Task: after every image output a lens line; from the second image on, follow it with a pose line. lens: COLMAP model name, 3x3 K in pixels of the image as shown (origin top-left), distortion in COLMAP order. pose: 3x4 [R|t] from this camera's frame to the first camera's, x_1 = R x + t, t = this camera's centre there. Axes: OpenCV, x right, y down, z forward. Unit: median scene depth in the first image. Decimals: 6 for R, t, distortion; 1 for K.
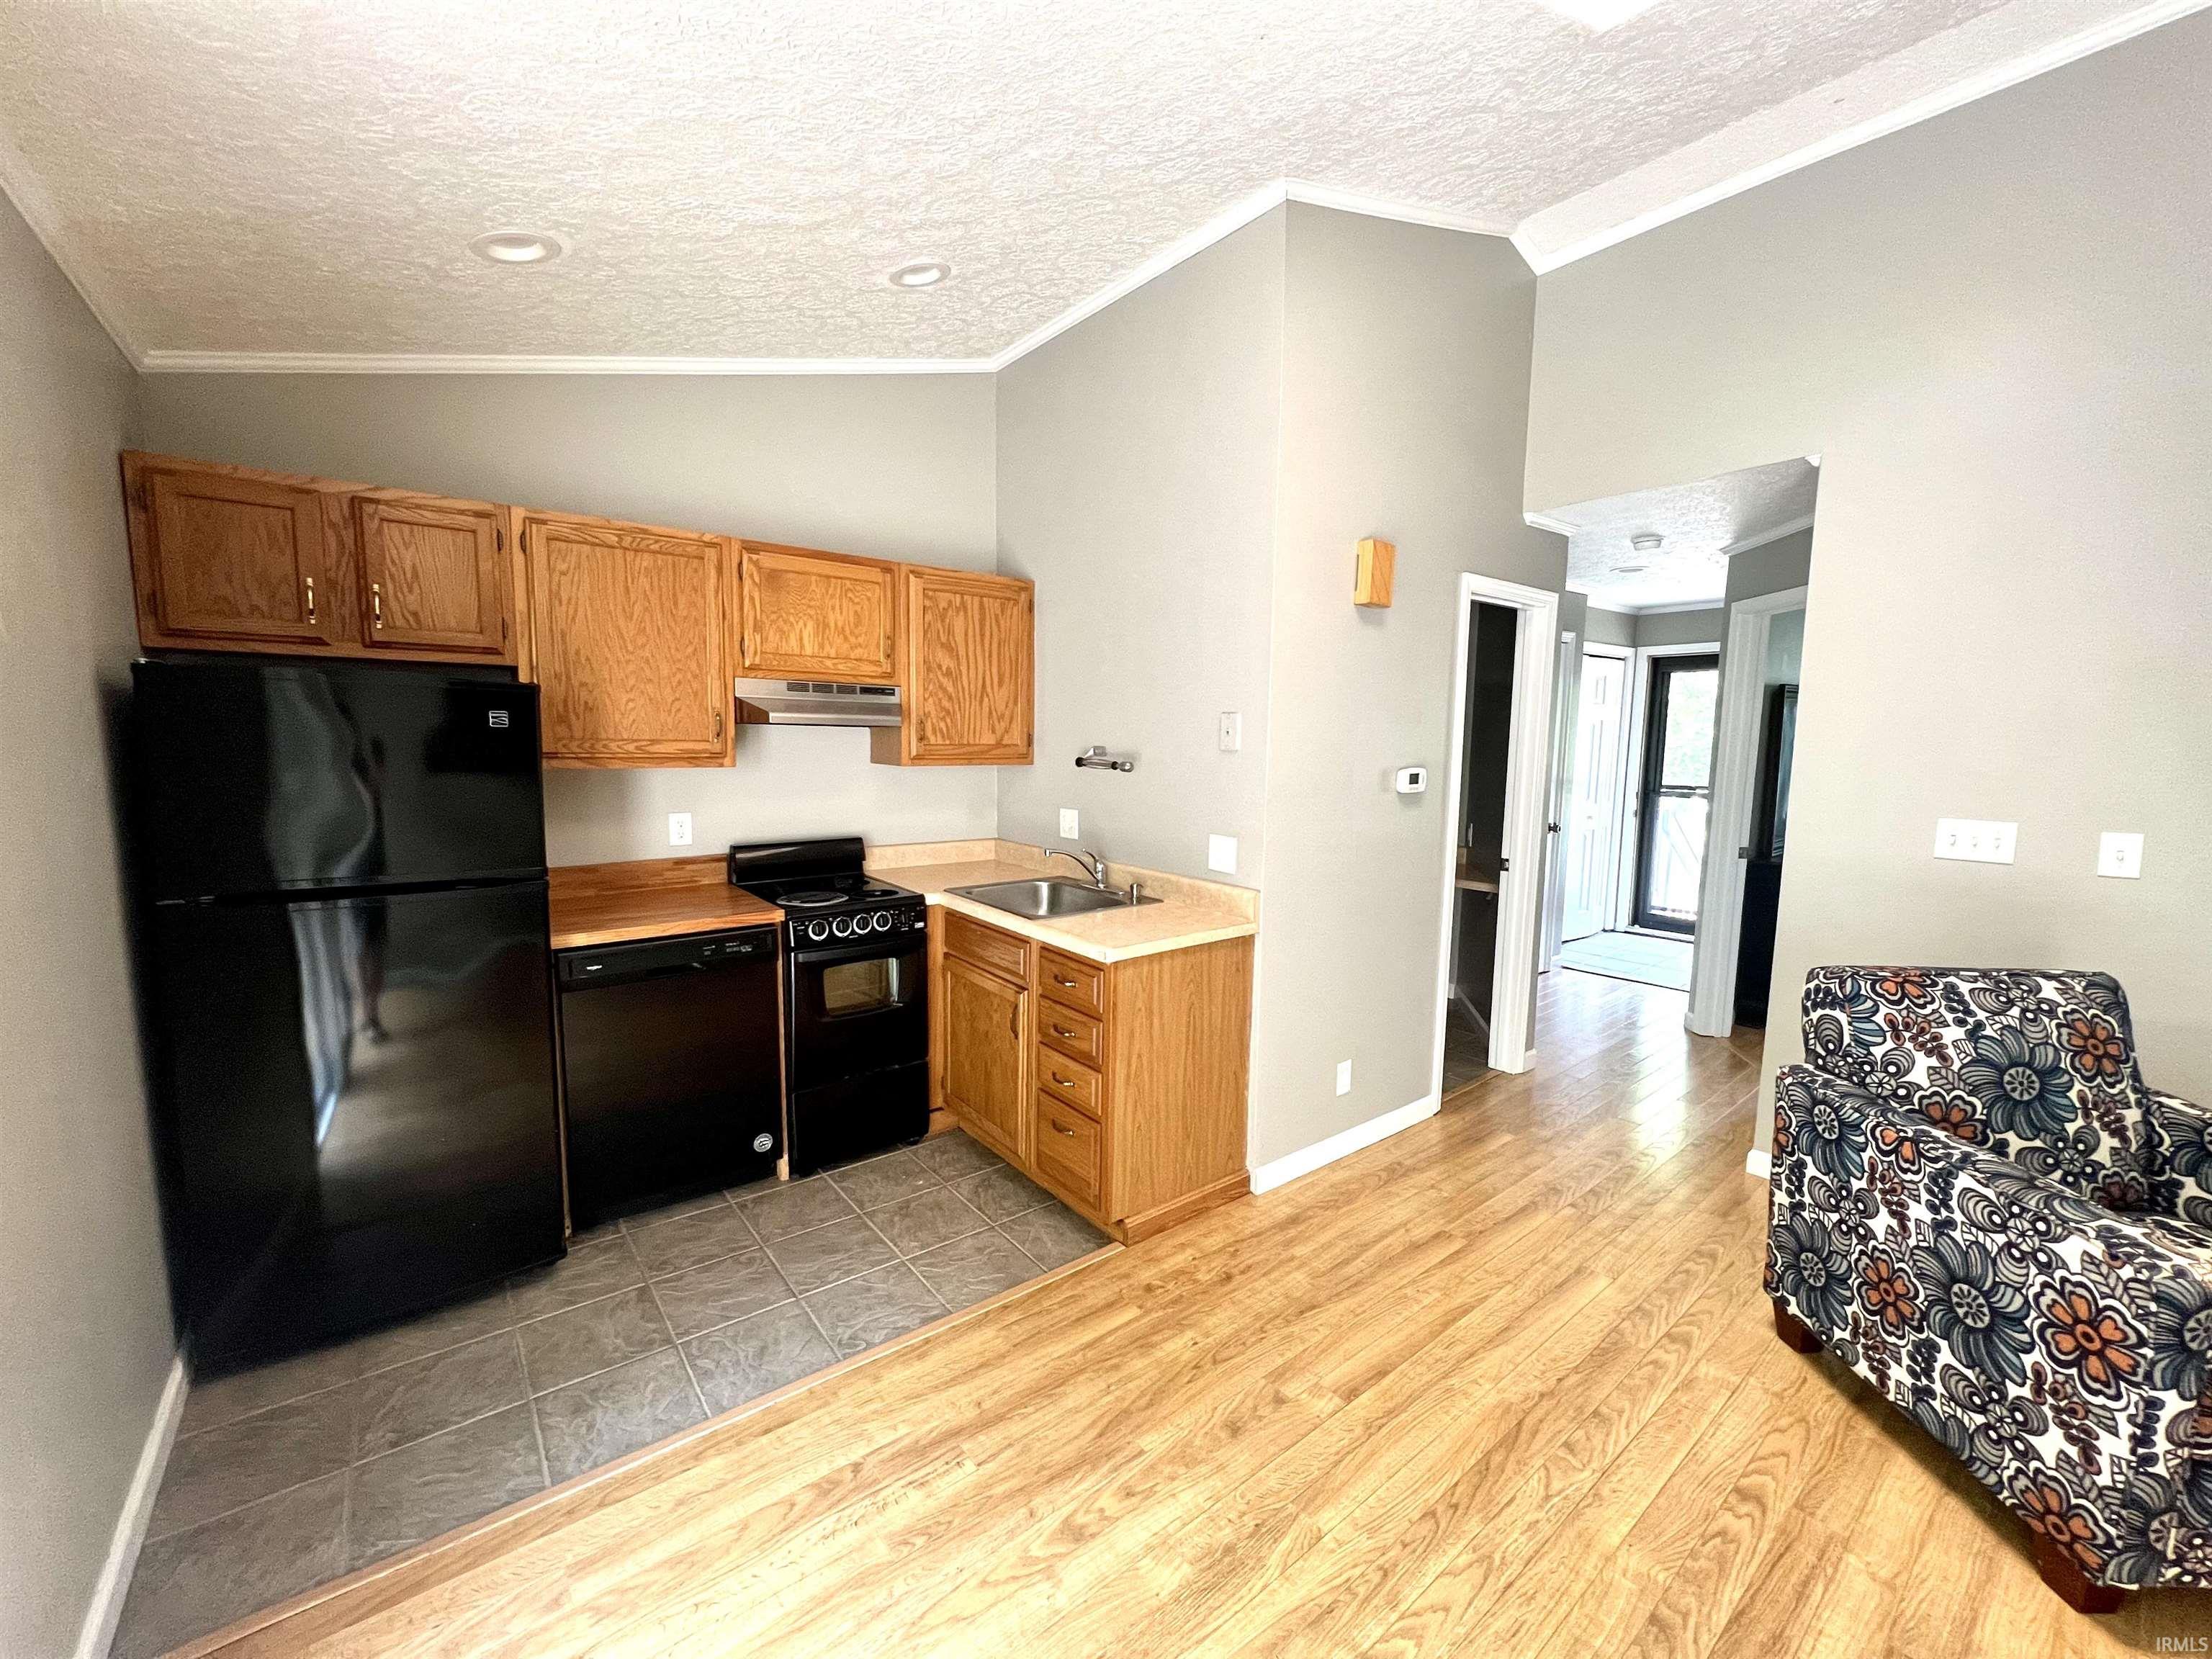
lens RADIAL K [[882.8, 0, 1109.5], [0, 882.8, 835.2], [0, 0, 1]] dist [-0.001927, 0.000943]
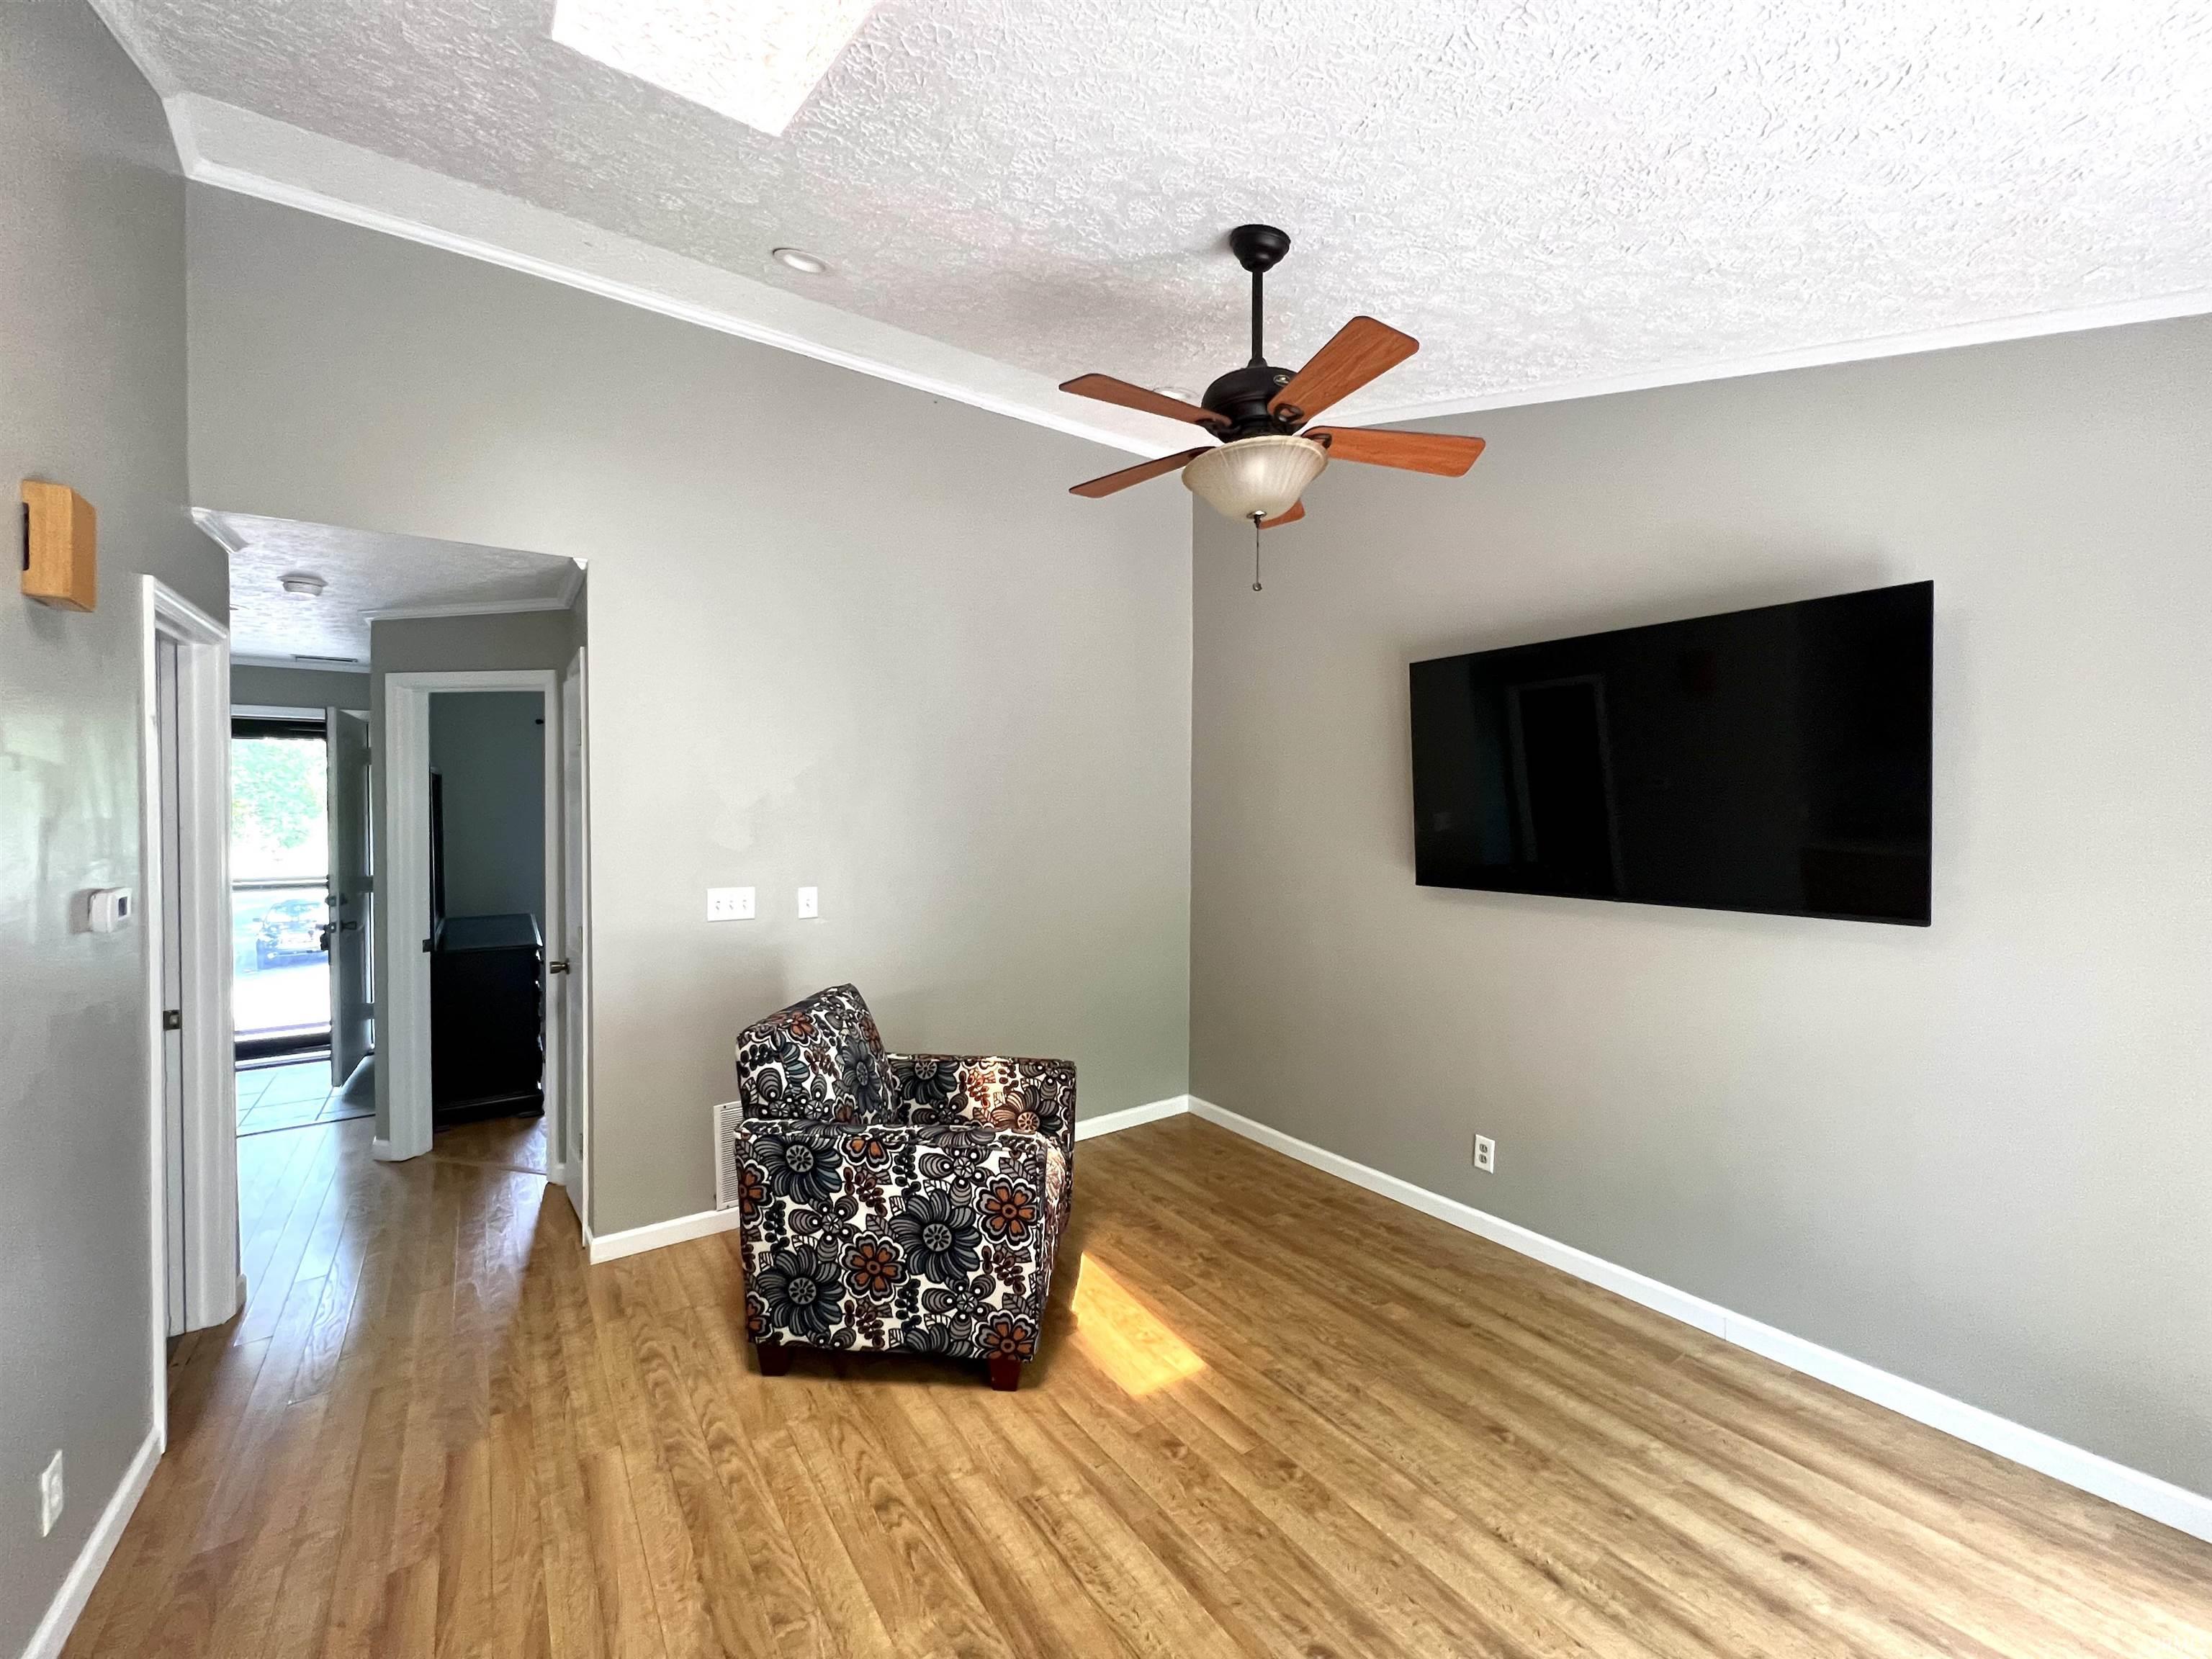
lens RADIAL K [[882.8, 0, 1098.1], [0, 882.8, 822.7], [0, 0, 1]] dist [-0.001927, 0.000943]
pose [[0.069253, -0.021097, 0.997376, -0.324799], [0.110112, 0.993829, 0.013376, -0.090888], [-0.991504, 0.108897, 0.071148, 0.495654]]
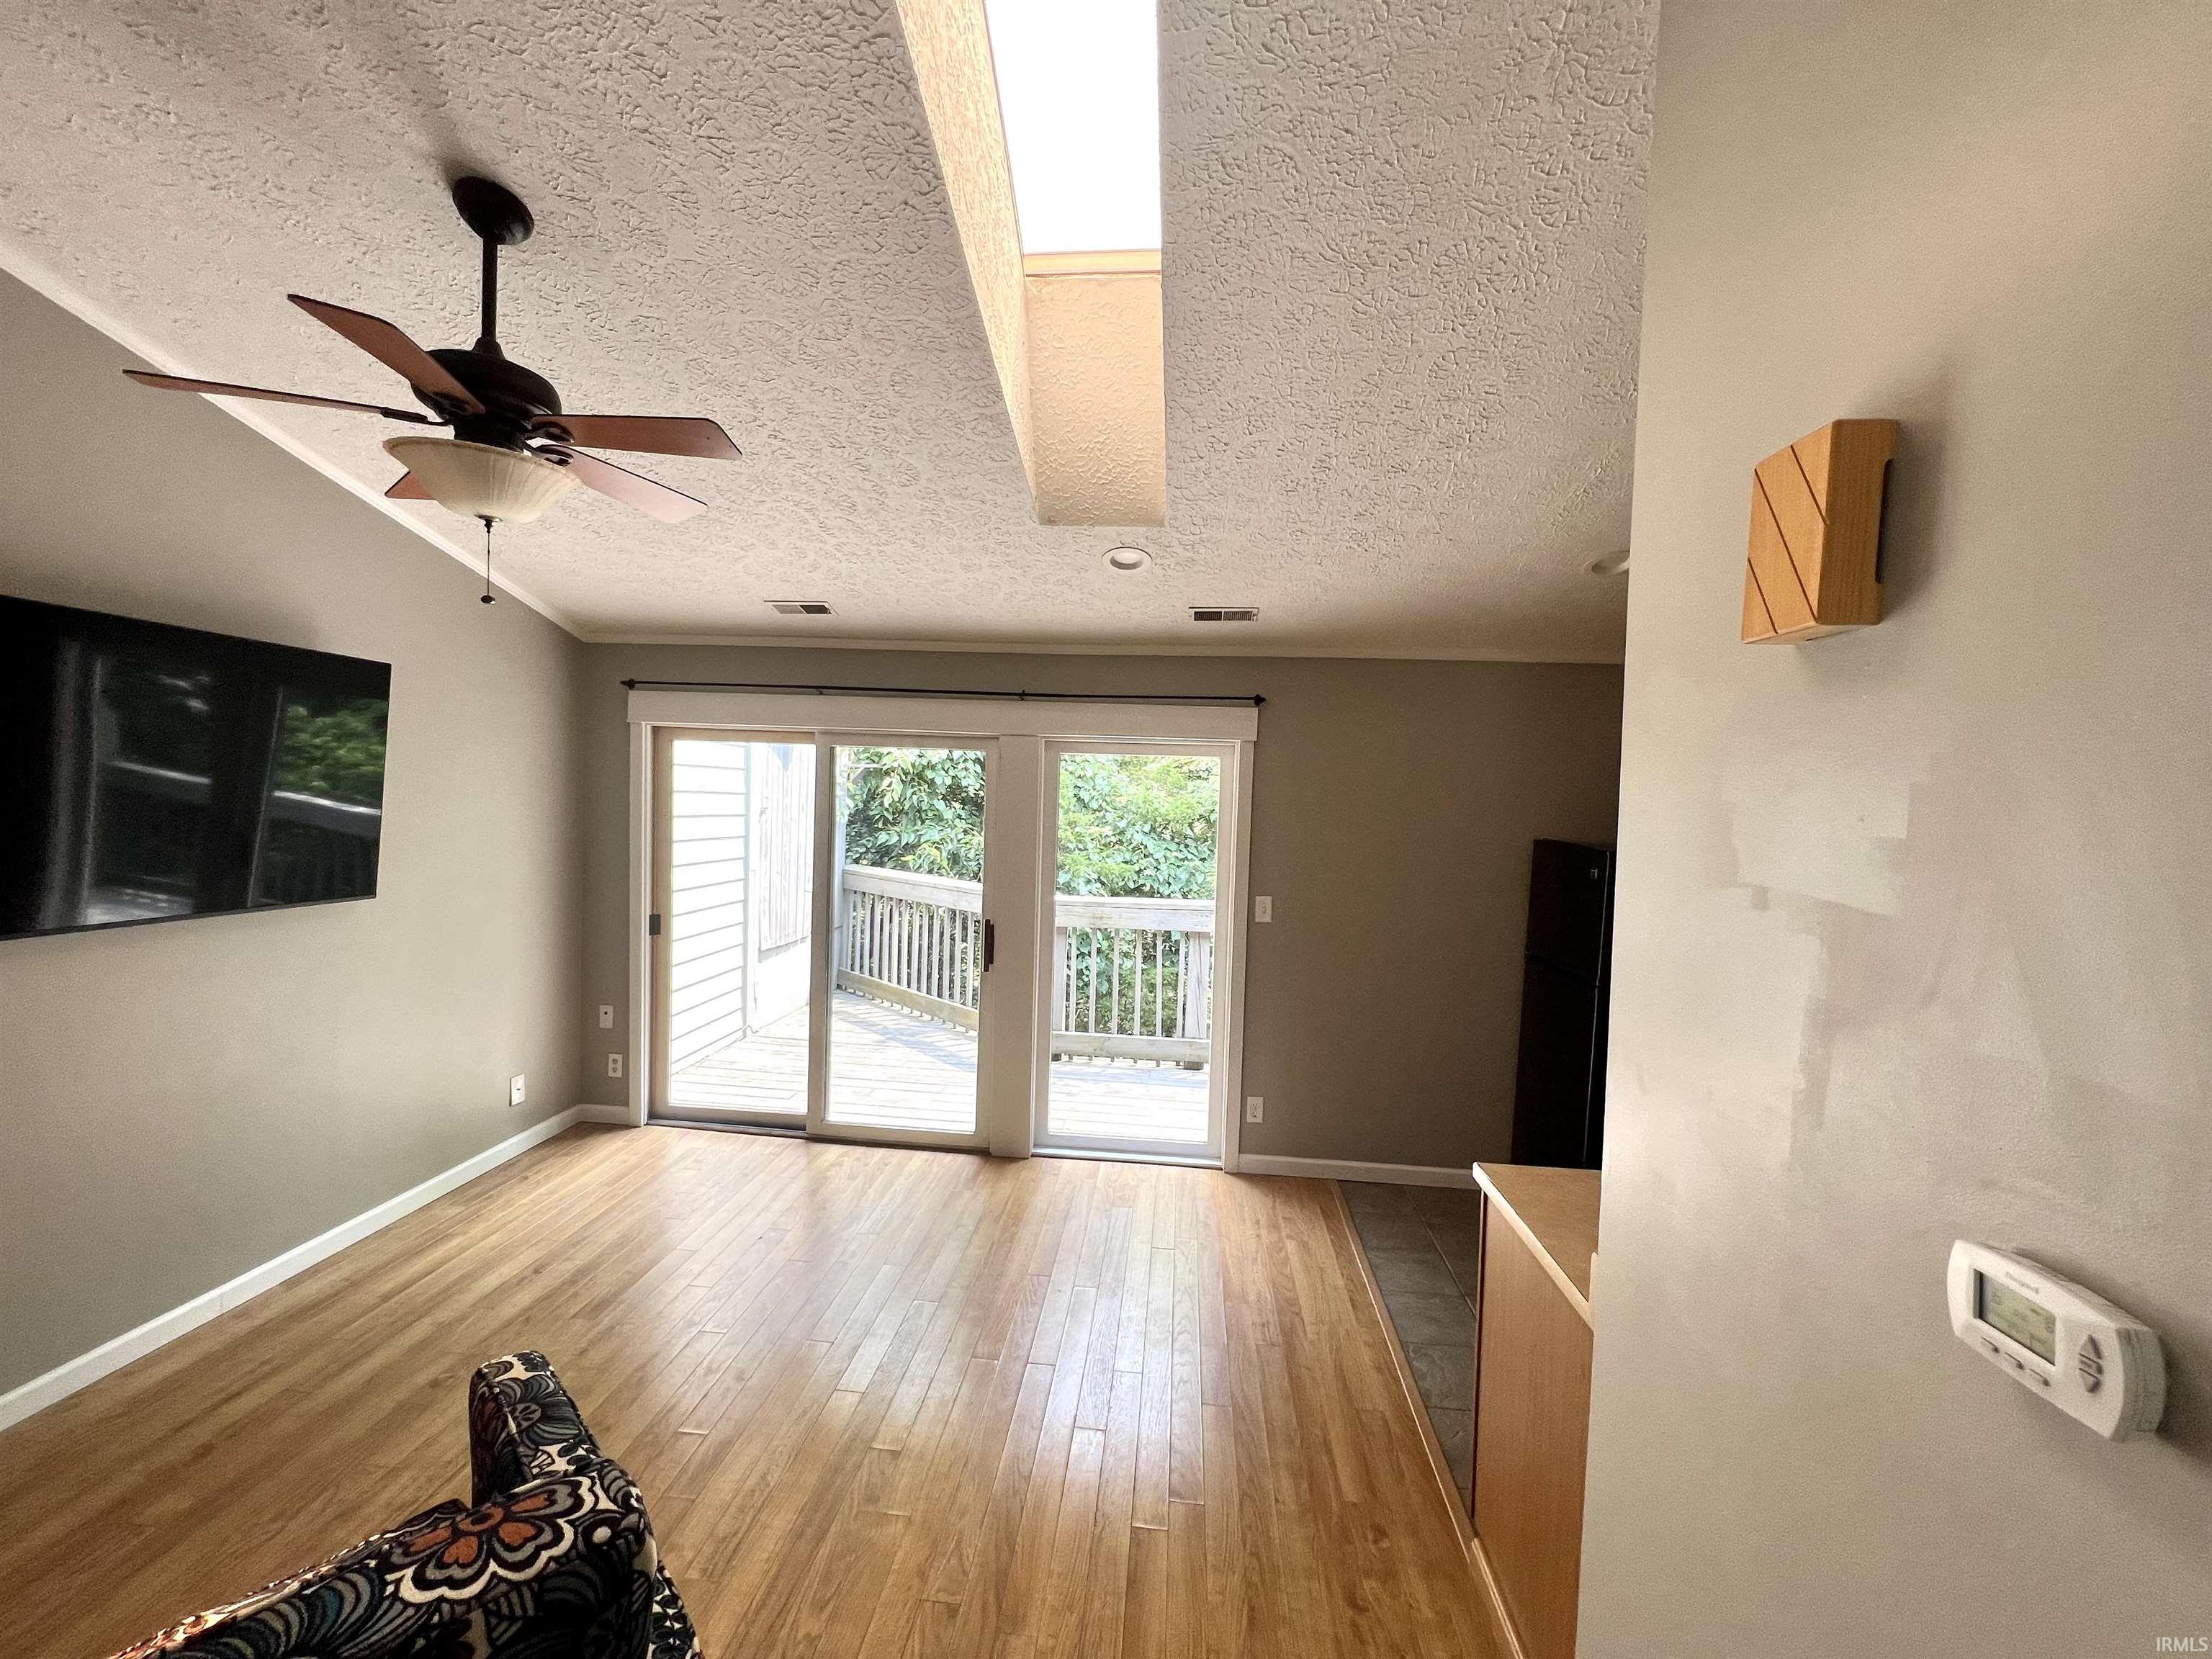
lens RADIAL K [[882.8, 0, 1098.0], [0, 882.8, 831.2], [0, 0, 1]] dist [-0.001927, 0.000943]
pose [[-0.698608, -0.011976, -0.715404, 1.075191], [-0.124398, 0.986665, 0.104960, -0.287158], [0.704607, 0.162321, -0.690782, 1.580681]]
